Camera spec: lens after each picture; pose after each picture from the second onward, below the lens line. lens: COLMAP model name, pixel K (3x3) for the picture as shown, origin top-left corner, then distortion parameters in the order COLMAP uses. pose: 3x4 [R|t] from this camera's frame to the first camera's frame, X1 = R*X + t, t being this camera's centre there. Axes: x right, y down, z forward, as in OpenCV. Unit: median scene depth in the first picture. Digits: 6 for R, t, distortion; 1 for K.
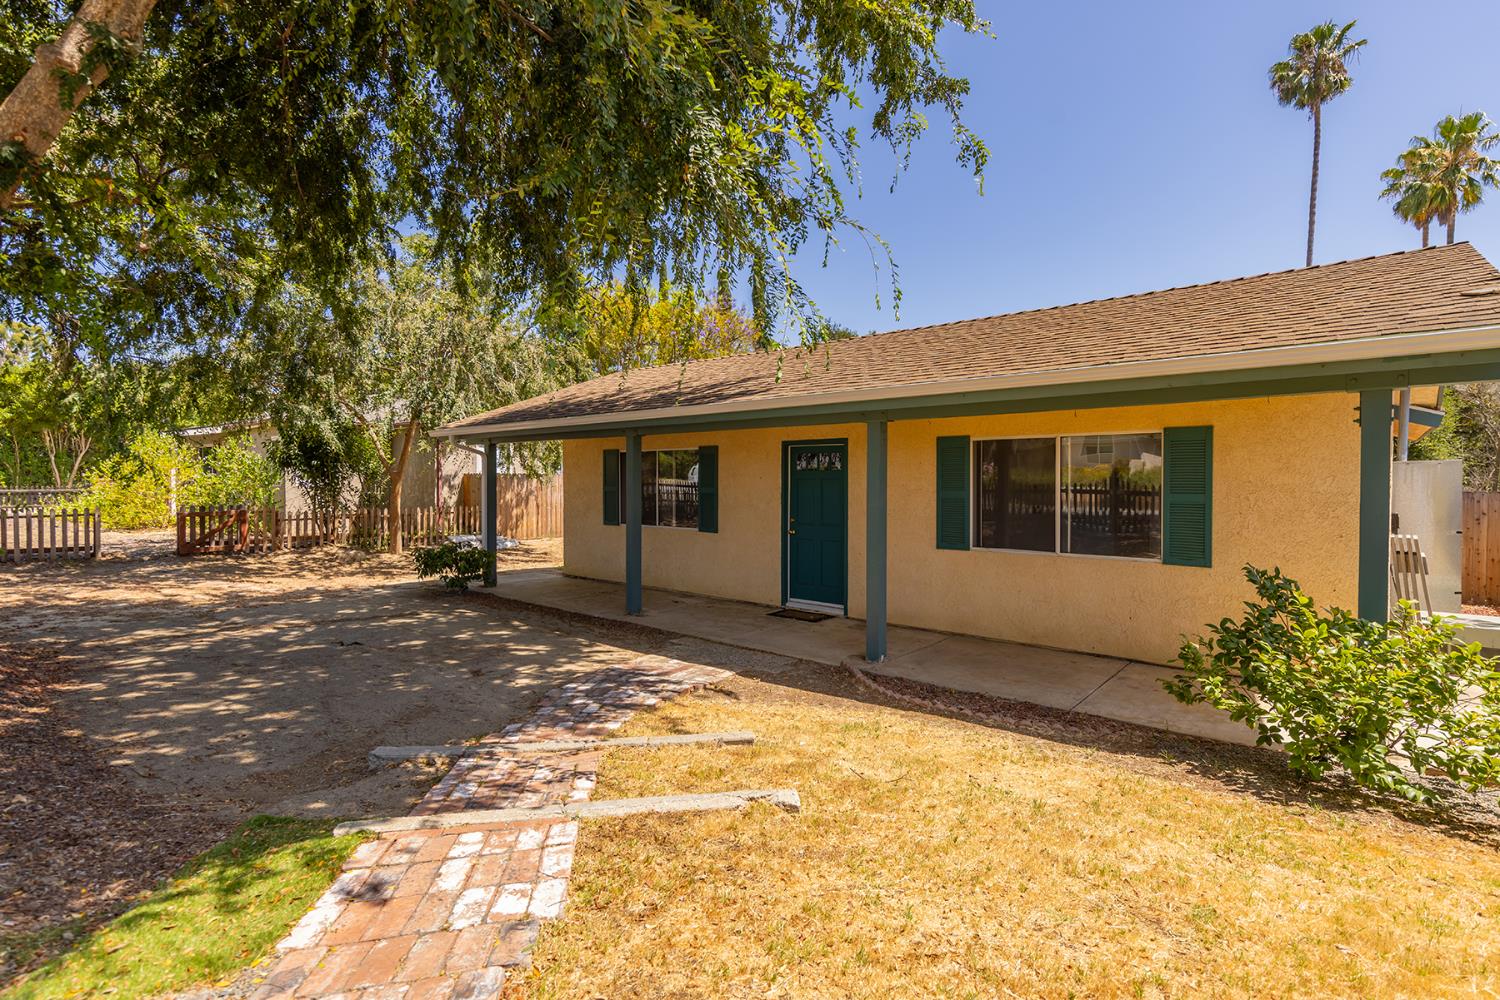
lens RADIAL K [[701.7, 0, 749.5], [0, 701.7, 488.9], [0, 0, 1]] dist [0.004091, -0.000683]
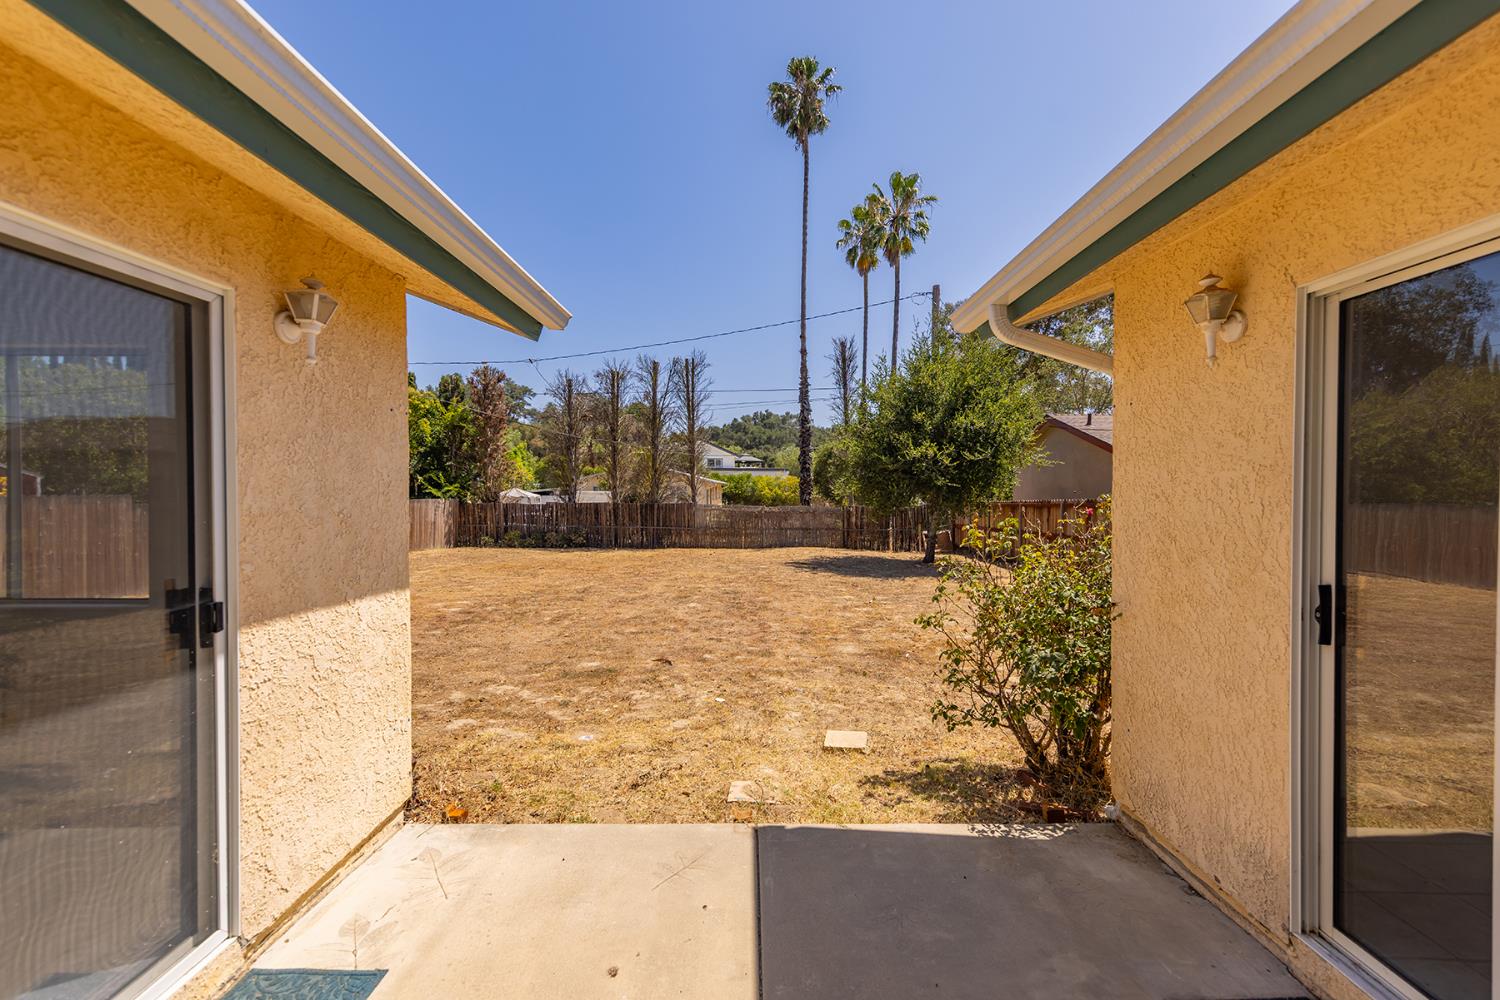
lens RADIAL K [[626.0, 0, 752.1], [0, 626.0, 499.8], [0, 0, 1]] dist [-0.002502, -0.000094]
pose [[0.757671, -0.007485, 0.652593, 0.127665], [0.001890, 0.999955, 0.009275, -0.002905], [-0.652633, -0.005794, 0.757652, 0.340728]]
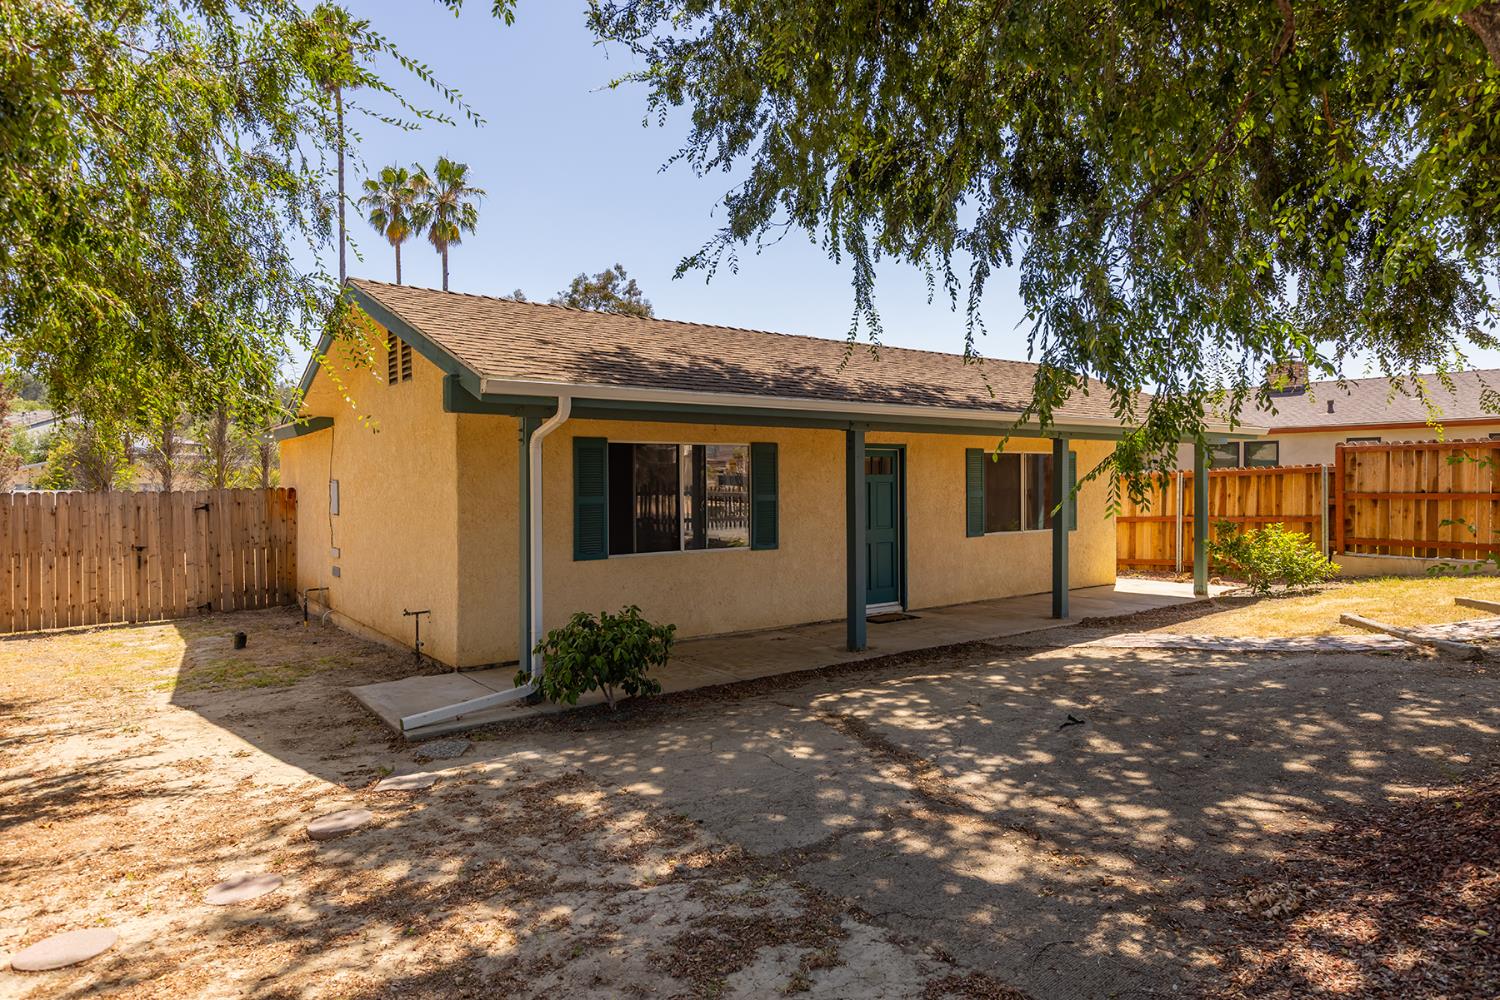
lens RADIAL K [[913.8, 0, 749.7], [0, 913.8, 502.8], [0, 0, 1]] dist [0.003782, 0.000295]
pose [[0.203290, -0.019355, 0.978927, -0.301382], [0.008728, 0.999801, 0.017956, -0.004148], [-0.979080, 0.004893, 0.203418, 0.214084]]
